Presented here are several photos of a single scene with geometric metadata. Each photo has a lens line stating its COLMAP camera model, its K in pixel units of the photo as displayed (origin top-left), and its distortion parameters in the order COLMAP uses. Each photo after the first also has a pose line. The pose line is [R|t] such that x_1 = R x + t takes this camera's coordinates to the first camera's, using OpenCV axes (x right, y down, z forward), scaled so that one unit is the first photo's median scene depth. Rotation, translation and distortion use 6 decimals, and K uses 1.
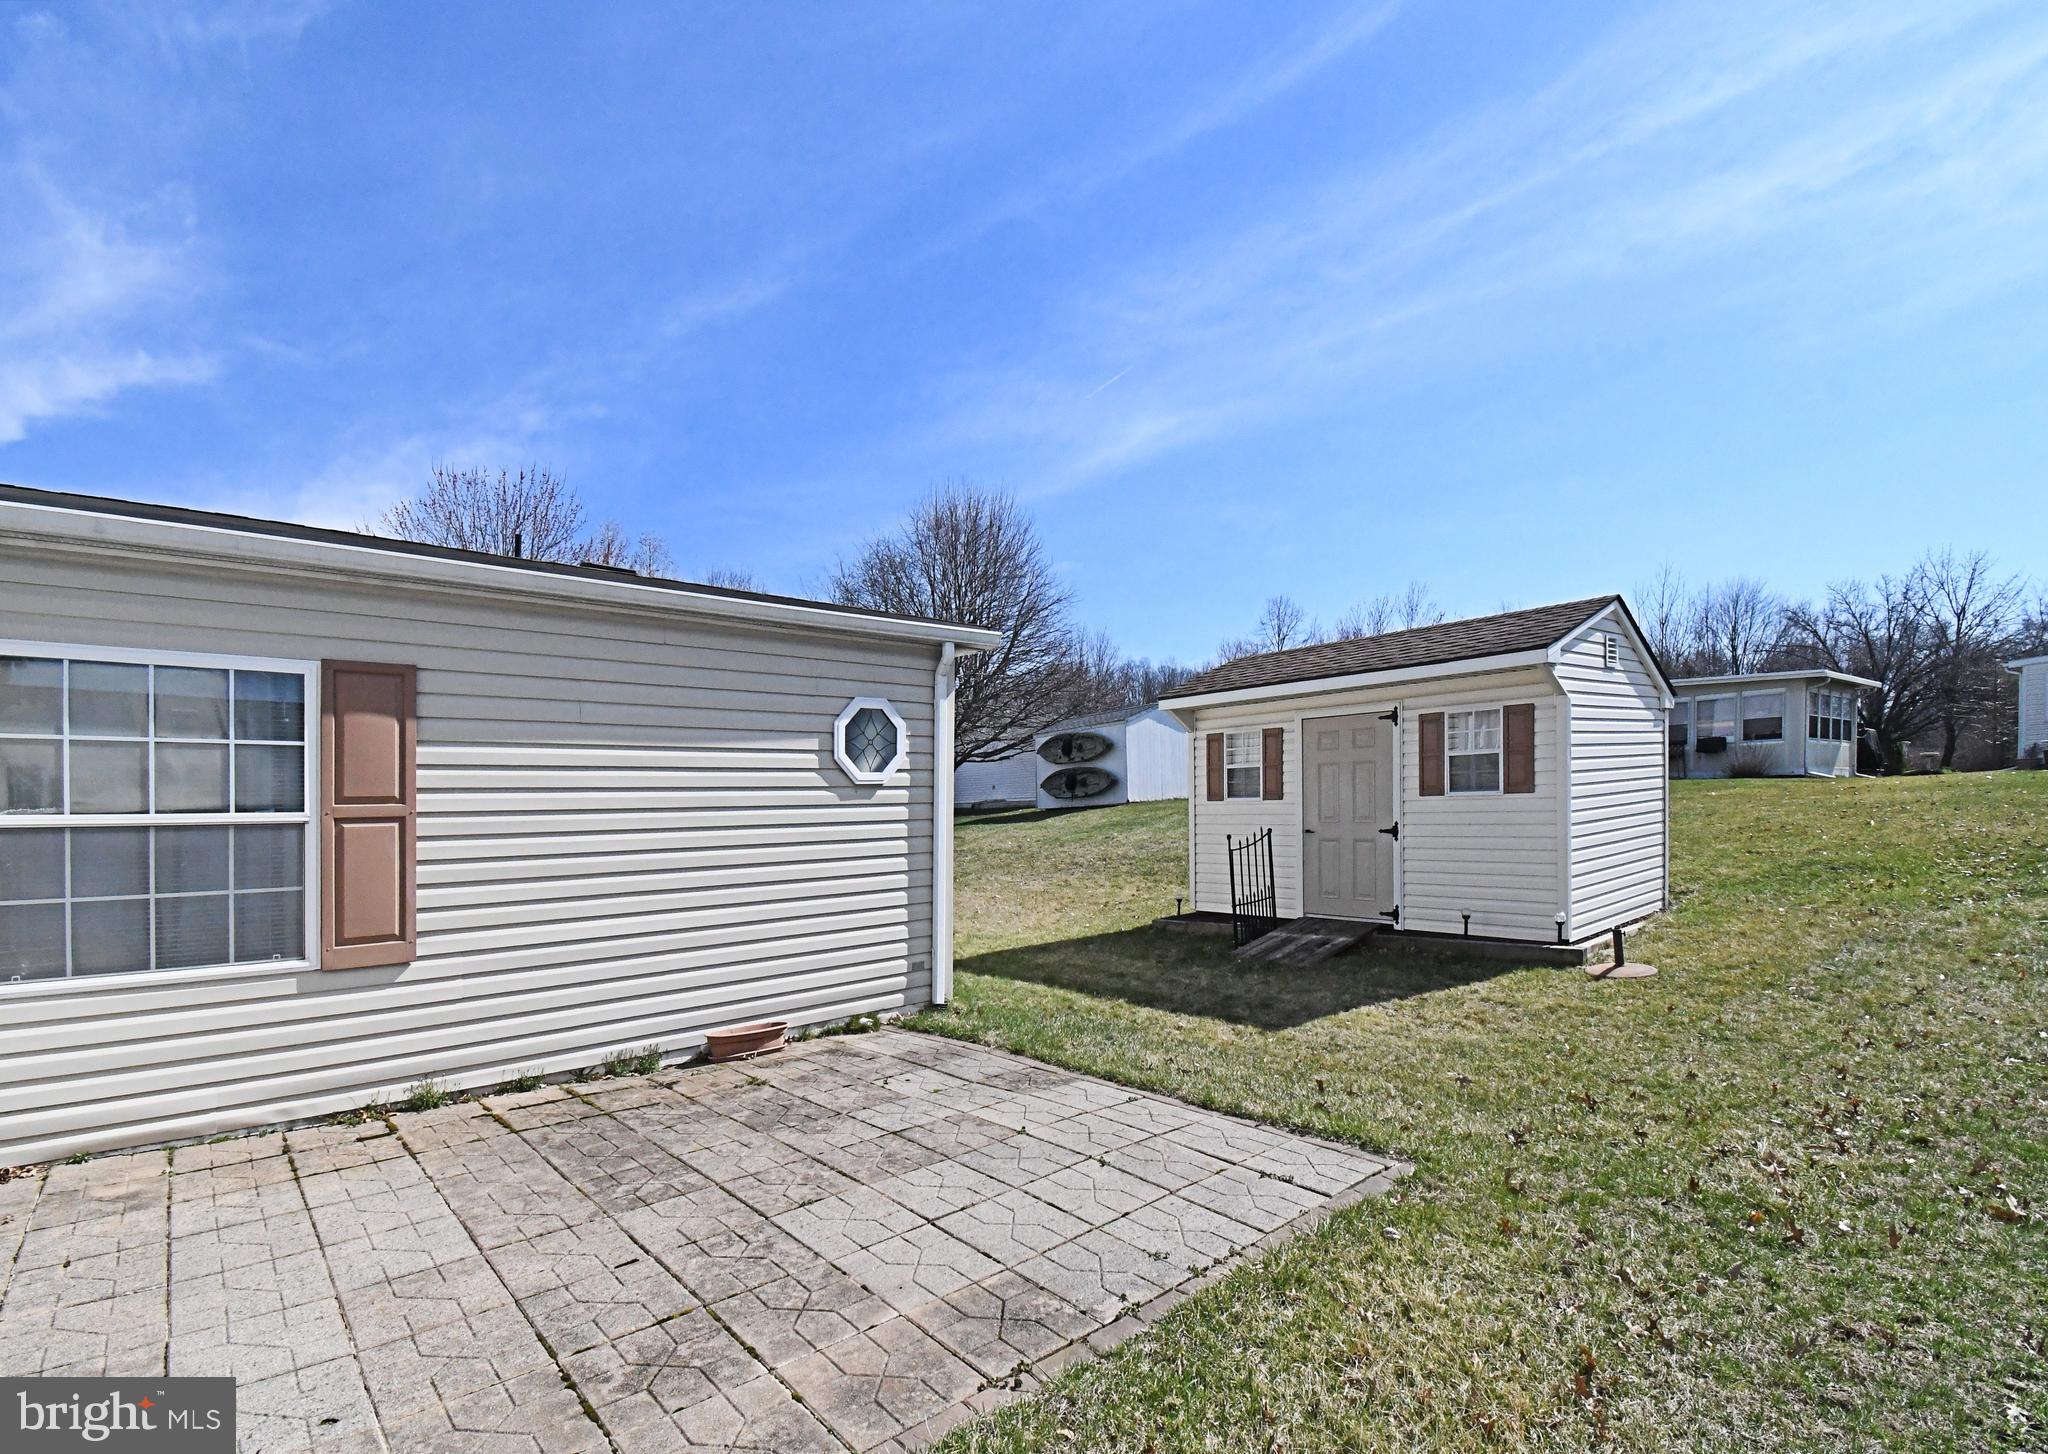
lens RADIAL K [[930.0, 0, 1026.7], [0, 930.0, 810.0], [0, 0, 1]] dist [0.010607, -0.000288]
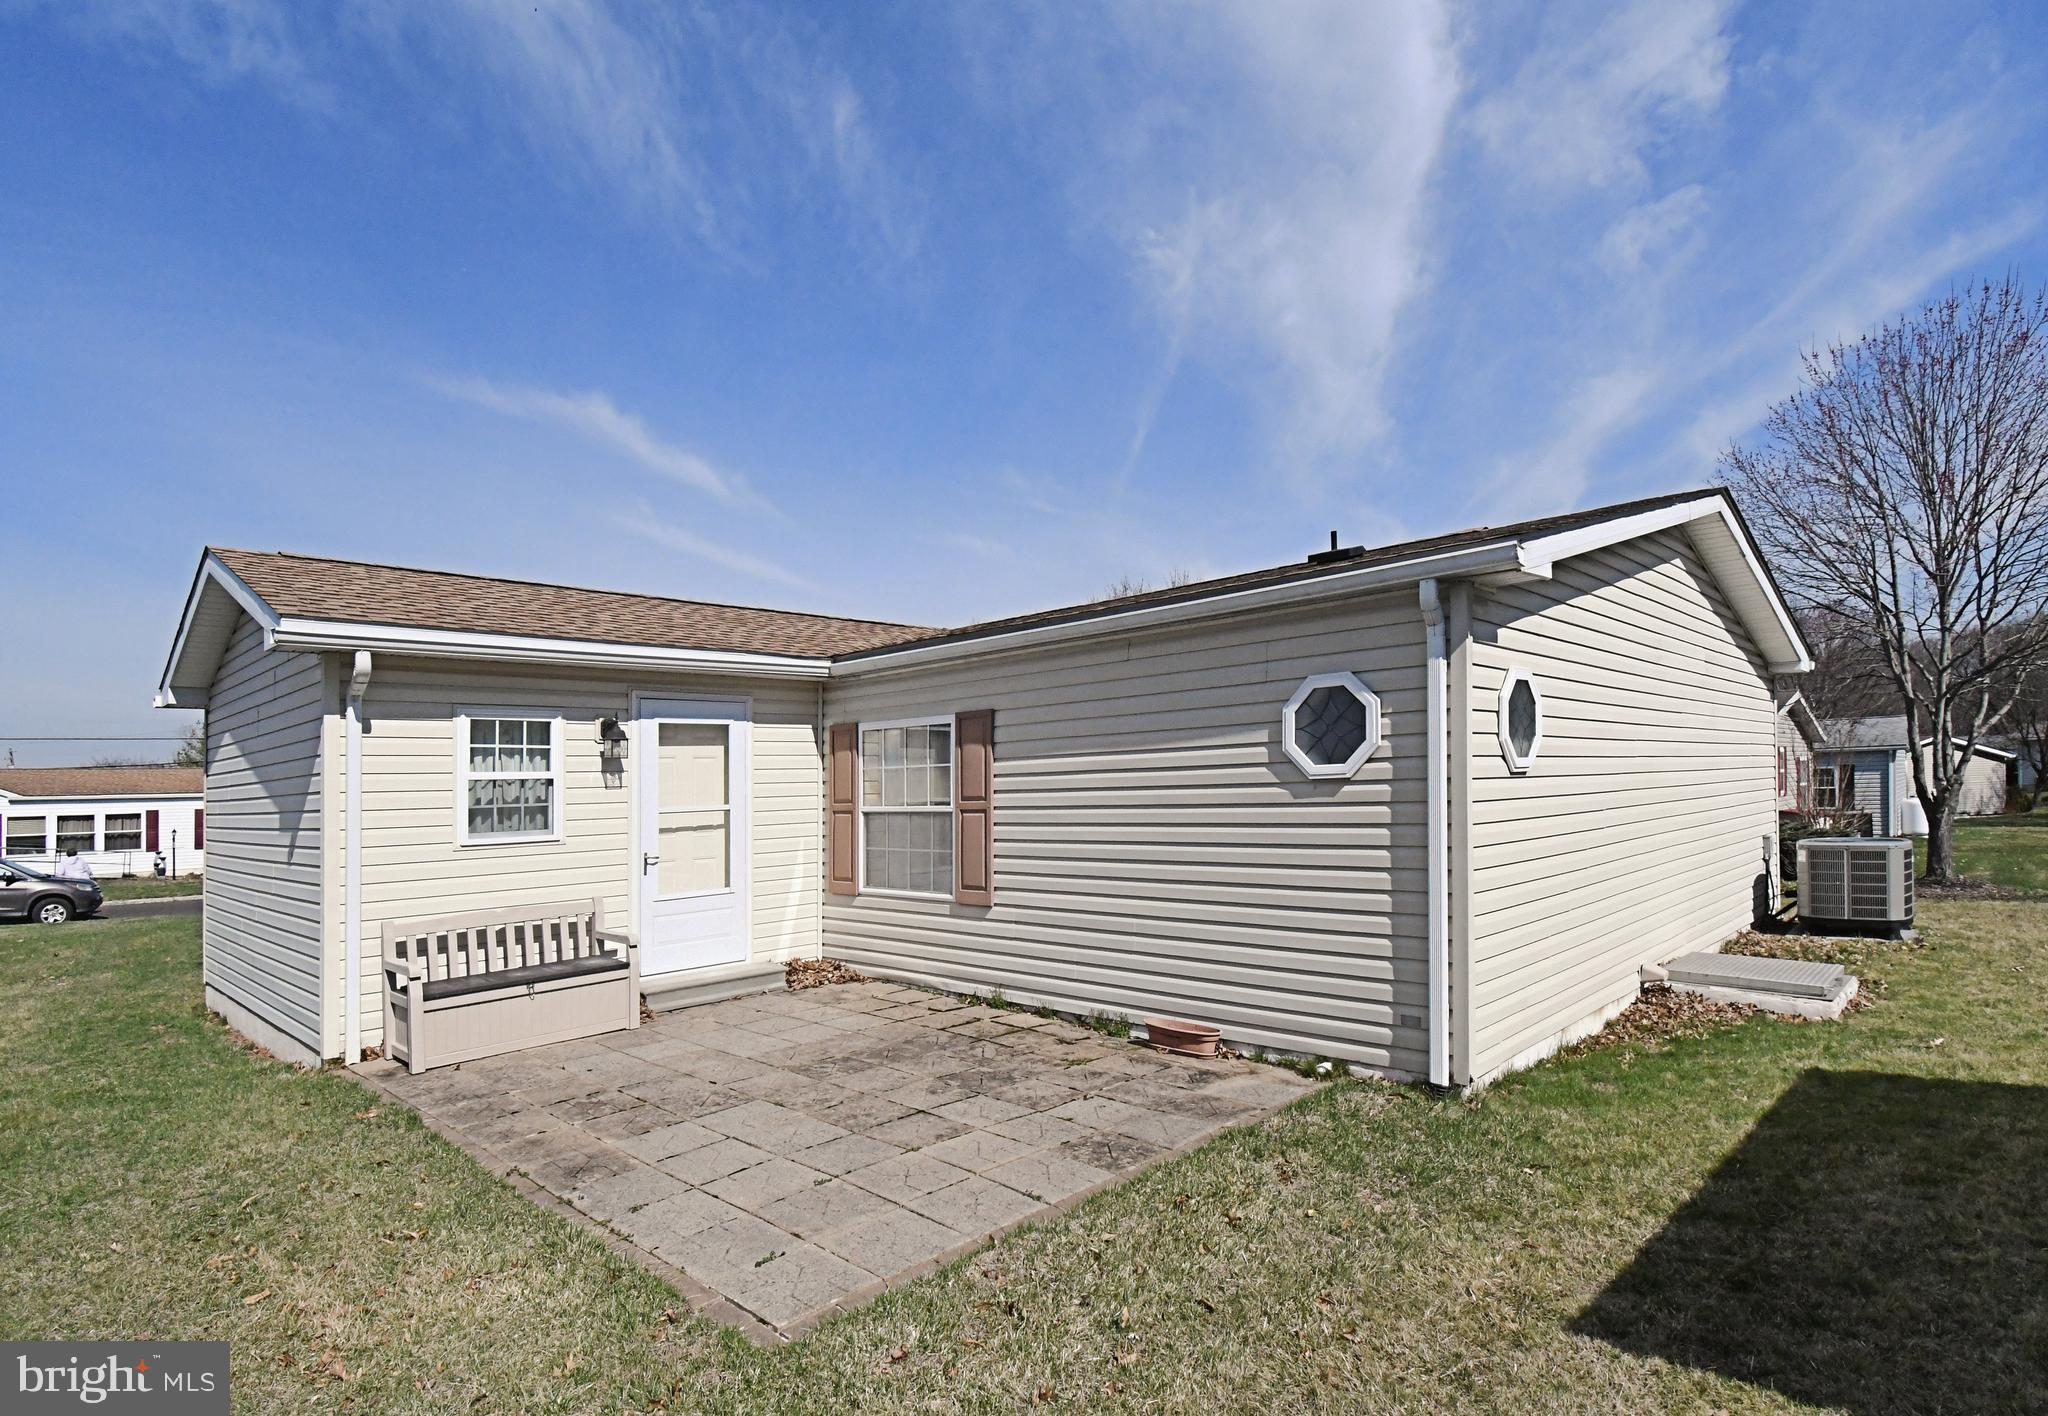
lens RADIAL K [[1066.3, 0, 1020.9], [0, 1066.3, 709.4], [0, 0, 1]] dist [0.004682, -0.000346]
pose [[0.067655, -0.047760, -0.996565, 0.564041], [0.025685, 0.998606, -0.046114, -0.038891], [0.997378, -0.022477, 0.068787, 0.493244]]
